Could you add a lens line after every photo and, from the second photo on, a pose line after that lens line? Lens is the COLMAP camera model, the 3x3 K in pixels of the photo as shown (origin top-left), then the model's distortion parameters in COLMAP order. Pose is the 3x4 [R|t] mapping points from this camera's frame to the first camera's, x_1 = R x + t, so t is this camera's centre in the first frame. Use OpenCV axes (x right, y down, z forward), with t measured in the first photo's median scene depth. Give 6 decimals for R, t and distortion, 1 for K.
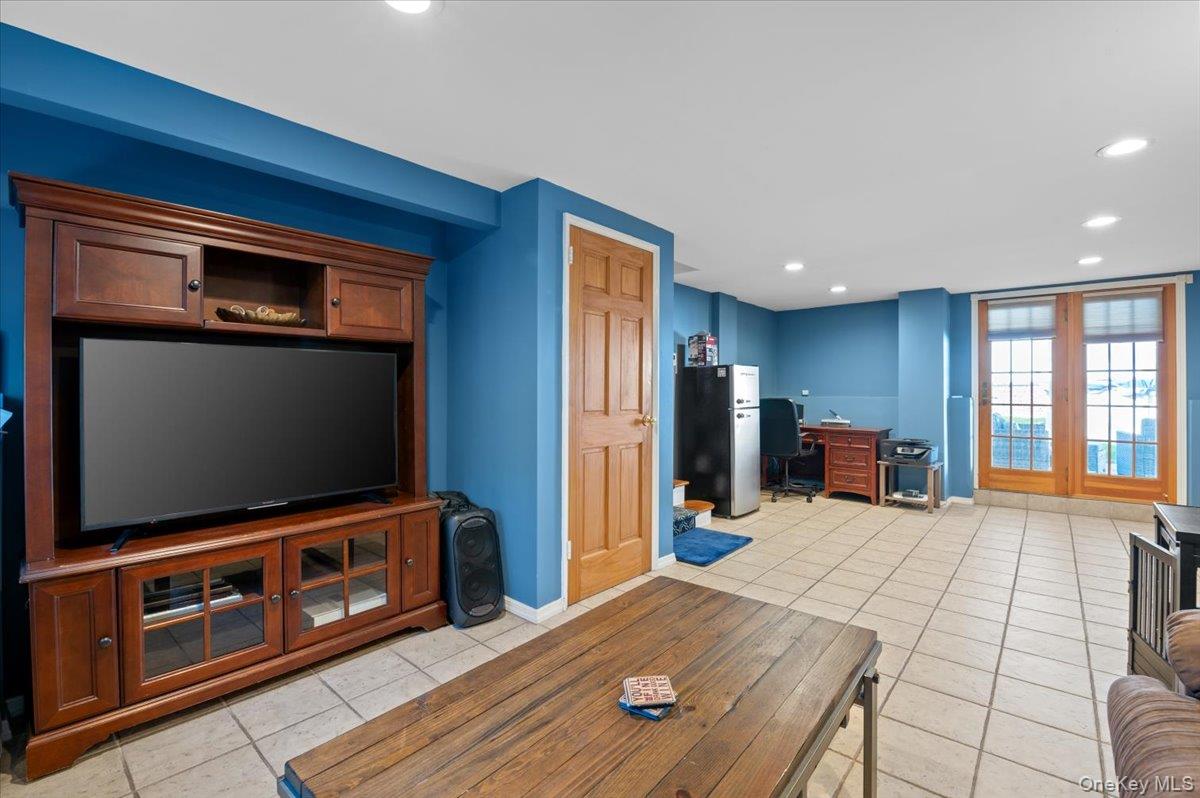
lens RADIAL K [[515.5, 0, 600.0], [0, 515.5, 399.0], [0, 0, 1]] dist [0.002075, -0.005640]
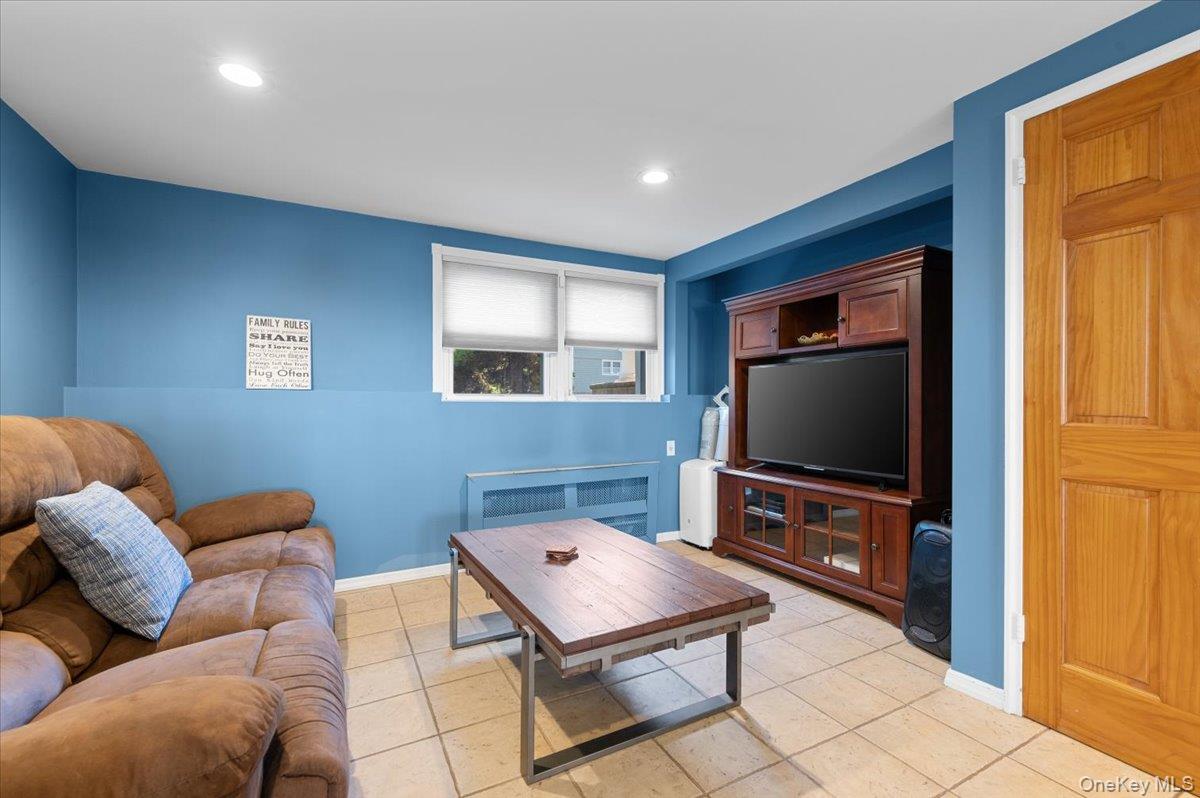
lens RADIAL K [[515.5, 0, 600.0], [0, 515.5, 399.0], [0, 0, 1]] dist [0.002075, -0.005640]
pose [[-0.361946, 0.008013, -0.932164, 0.877886], [0.006590, 0.999960, 0.006037, -0.003368], [0.932176, -0.003958, -0.361985, 0.891660]]
